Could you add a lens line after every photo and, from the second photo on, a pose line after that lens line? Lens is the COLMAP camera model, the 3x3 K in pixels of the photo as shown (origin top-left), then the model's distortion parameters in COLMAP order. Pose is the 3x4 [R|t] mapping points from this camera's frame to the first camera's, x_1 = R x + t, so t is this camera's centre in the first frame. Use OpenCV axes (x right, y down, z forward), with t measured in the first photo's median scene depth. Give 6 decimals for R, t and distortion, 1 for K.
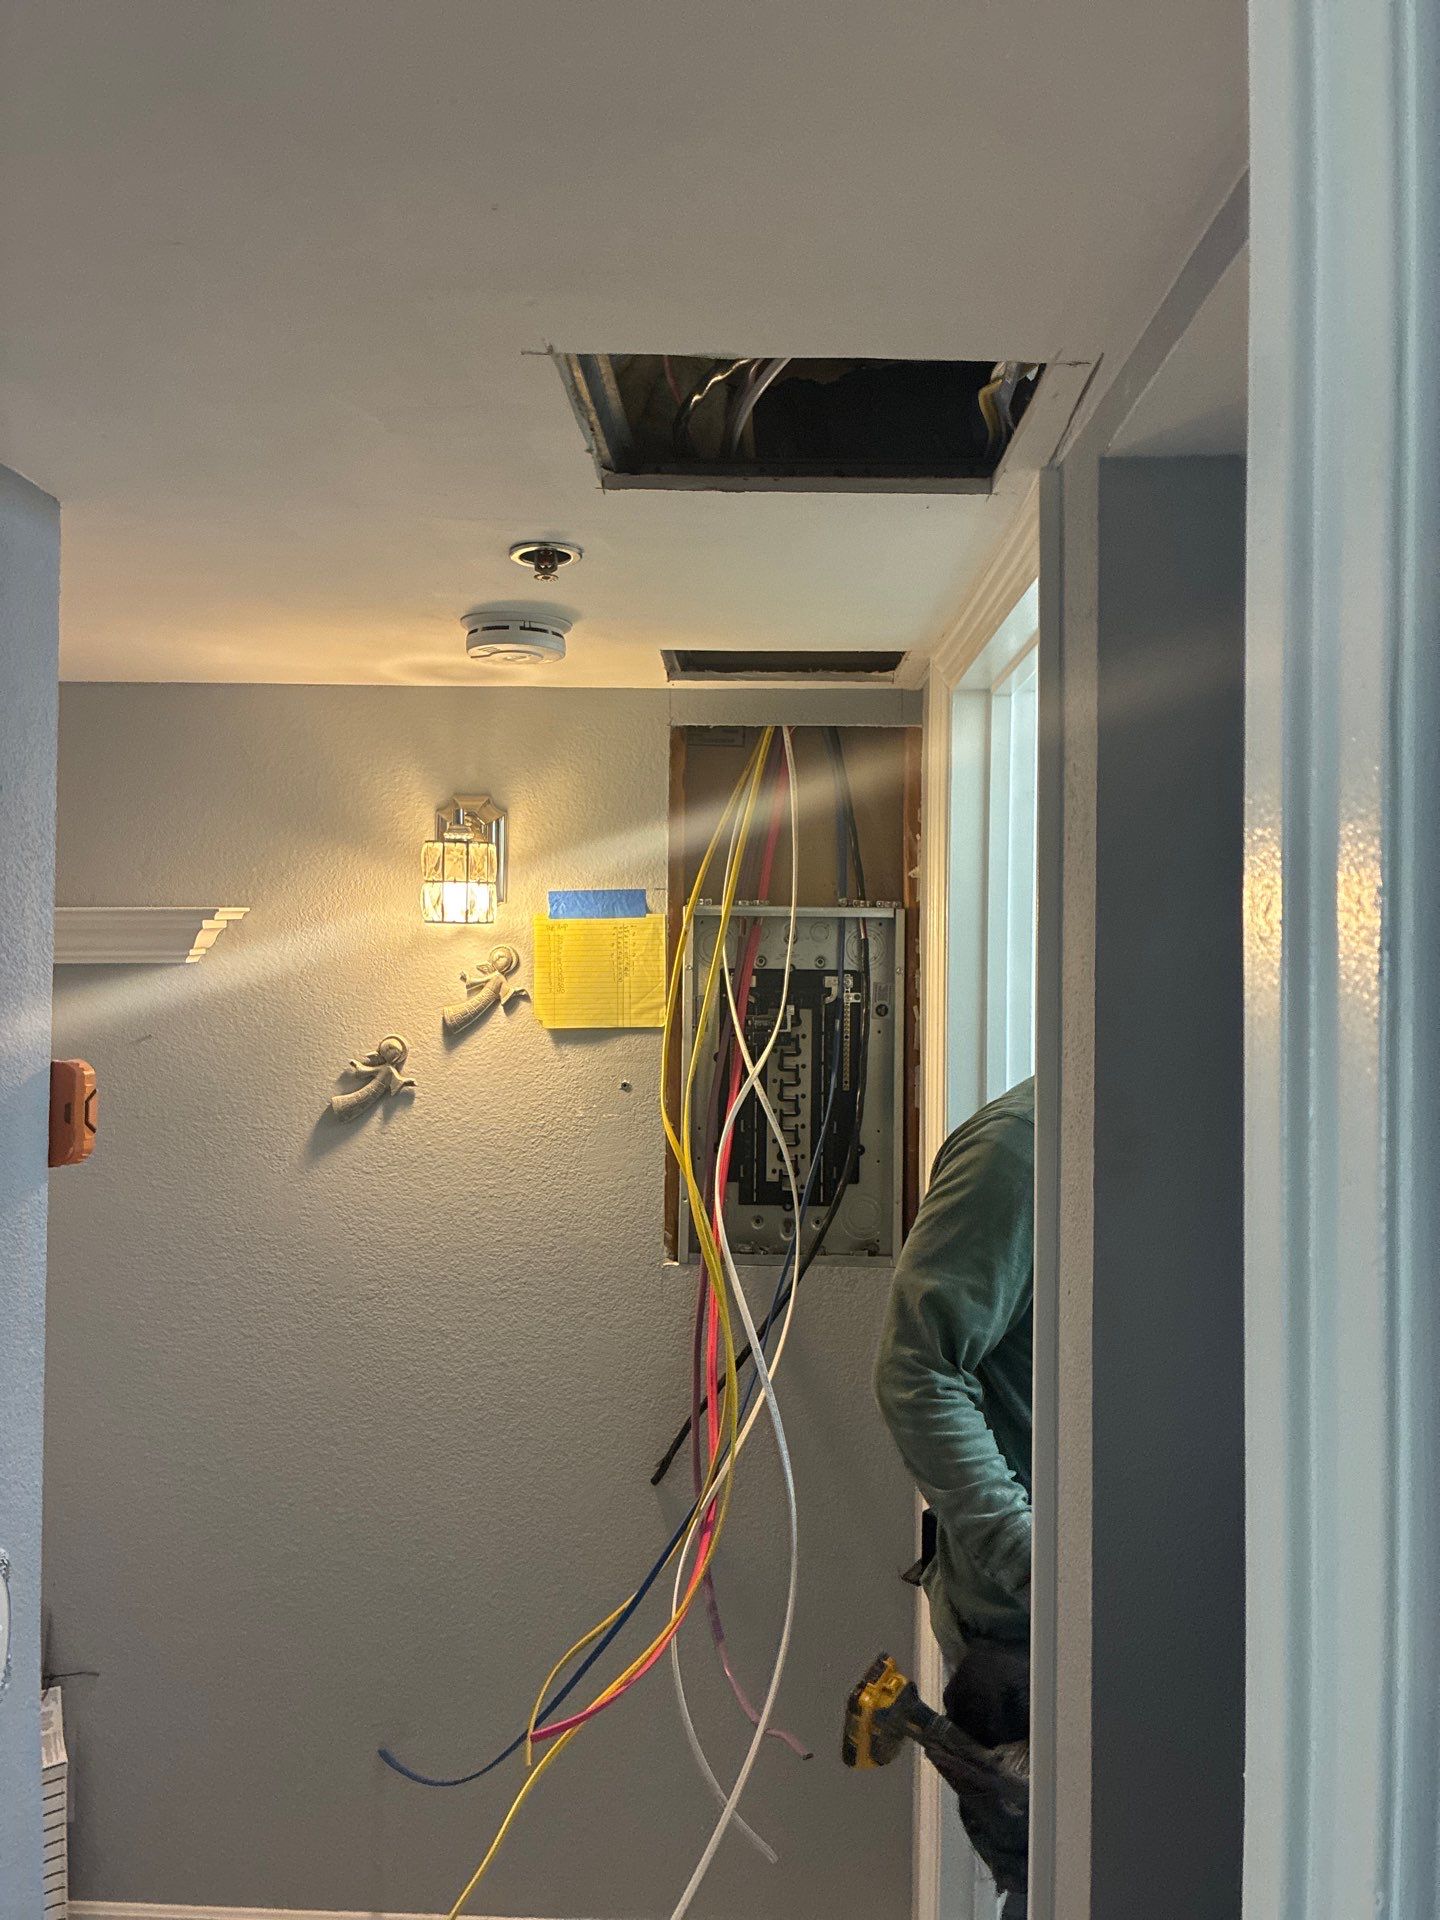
lens RADIAL K [[1456.4, 0, 721.7], [0, 1456.4, 952.2], [0, 0, 1]] dist [0.018493, -0.005314]
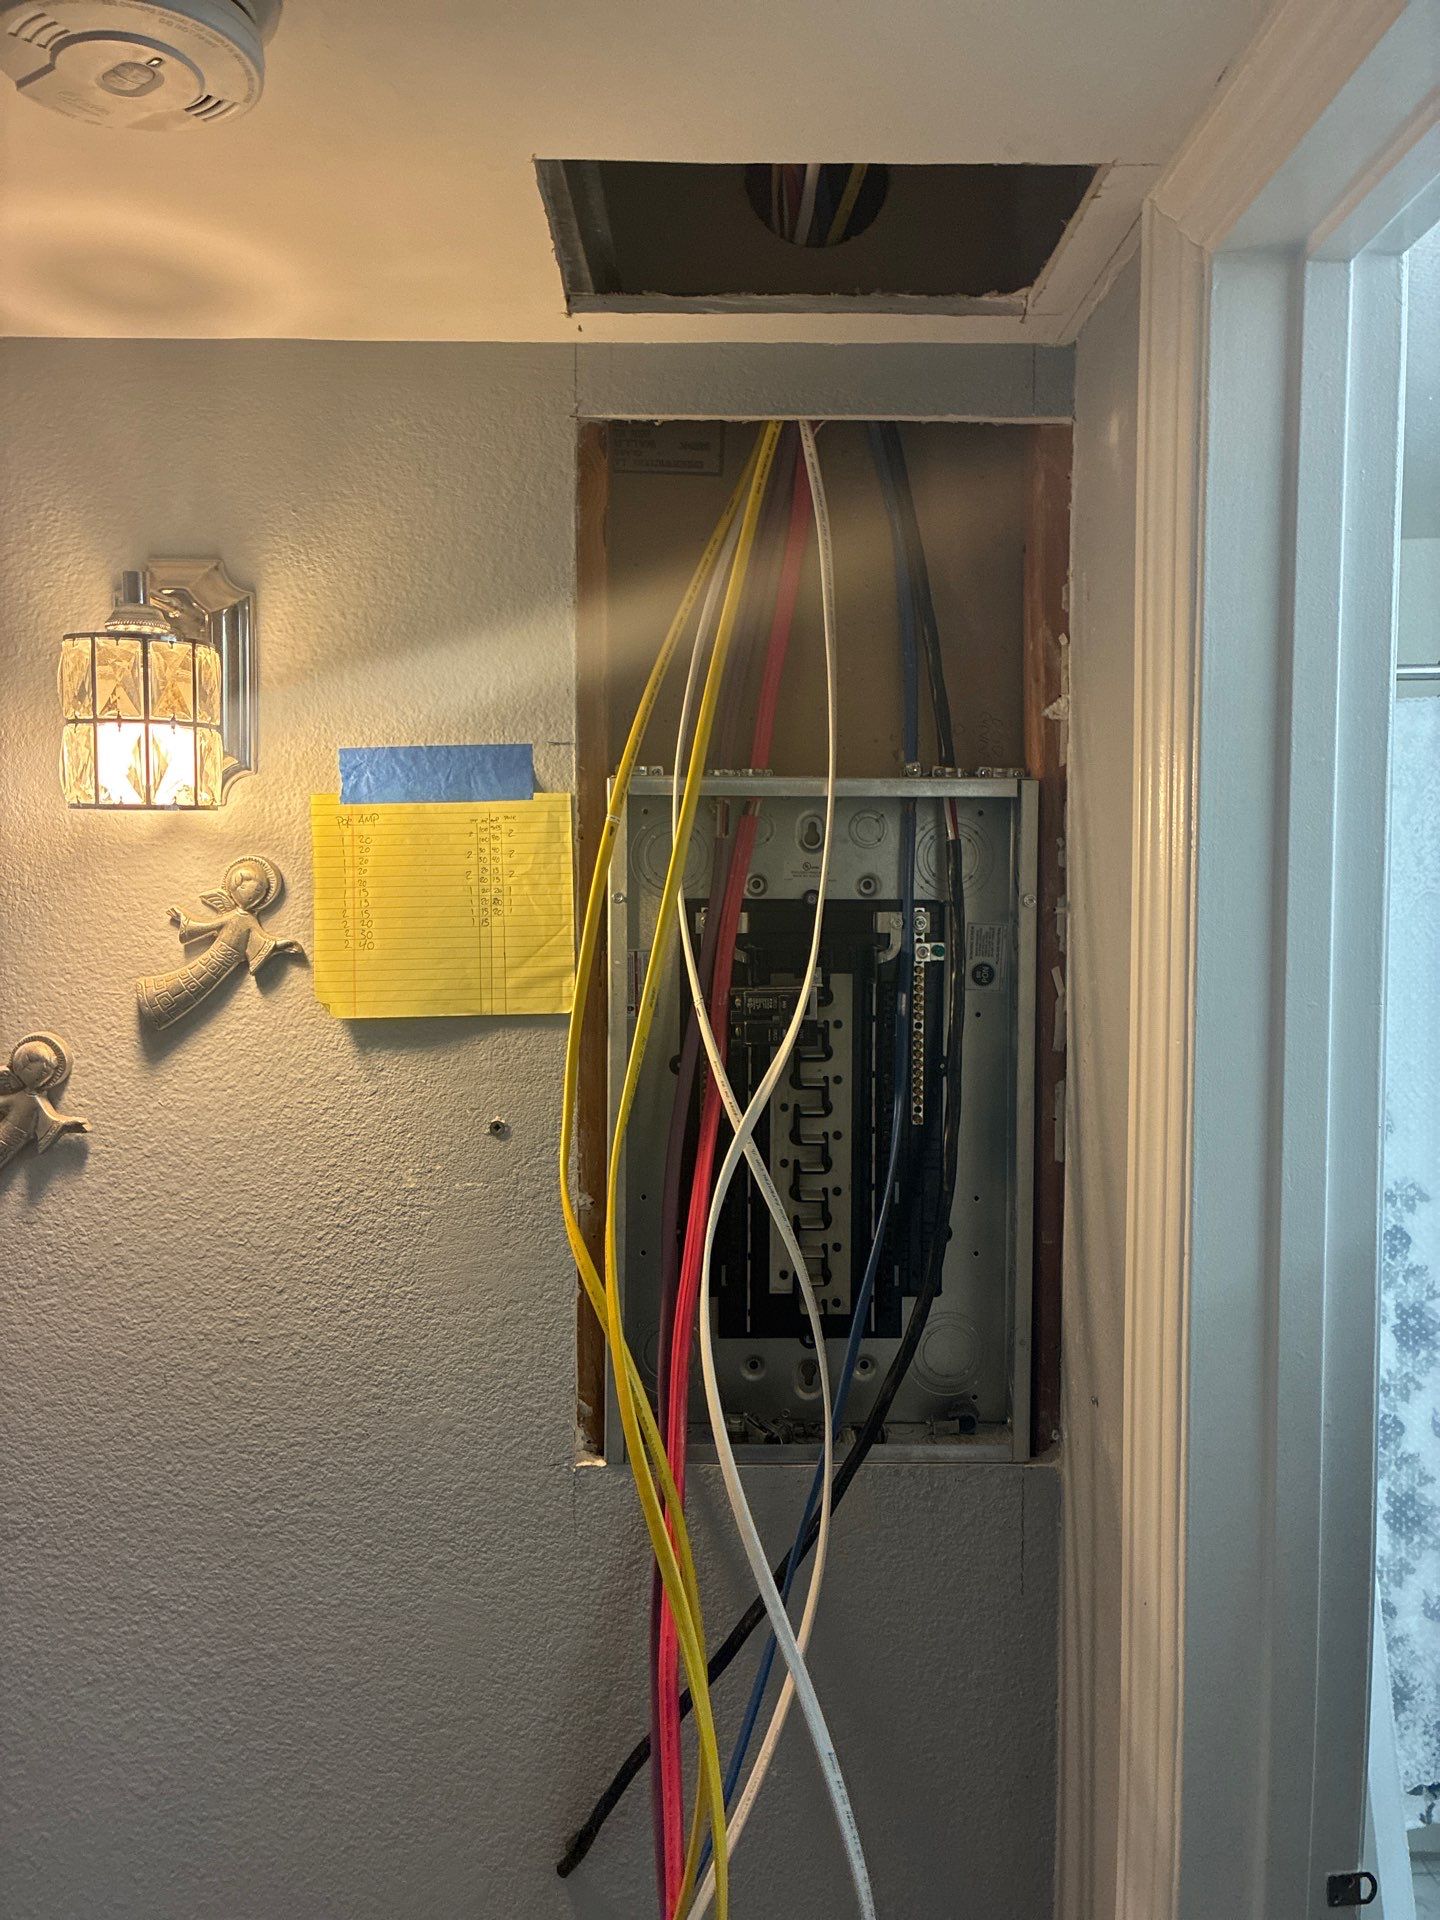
lens RADIAL K [[1456.4, 0, 721.7], [0, 1456.4, 952.2], [0, 0, 1]] dist [0.018493, -0.005314]
pose [[0.999718, -0.008099, 0.022344, 0.002106], [0.006969, 0.998715, 0.050198, 0.004348], [-0.022722, -0.050029, 0.998489, 0.486327]]
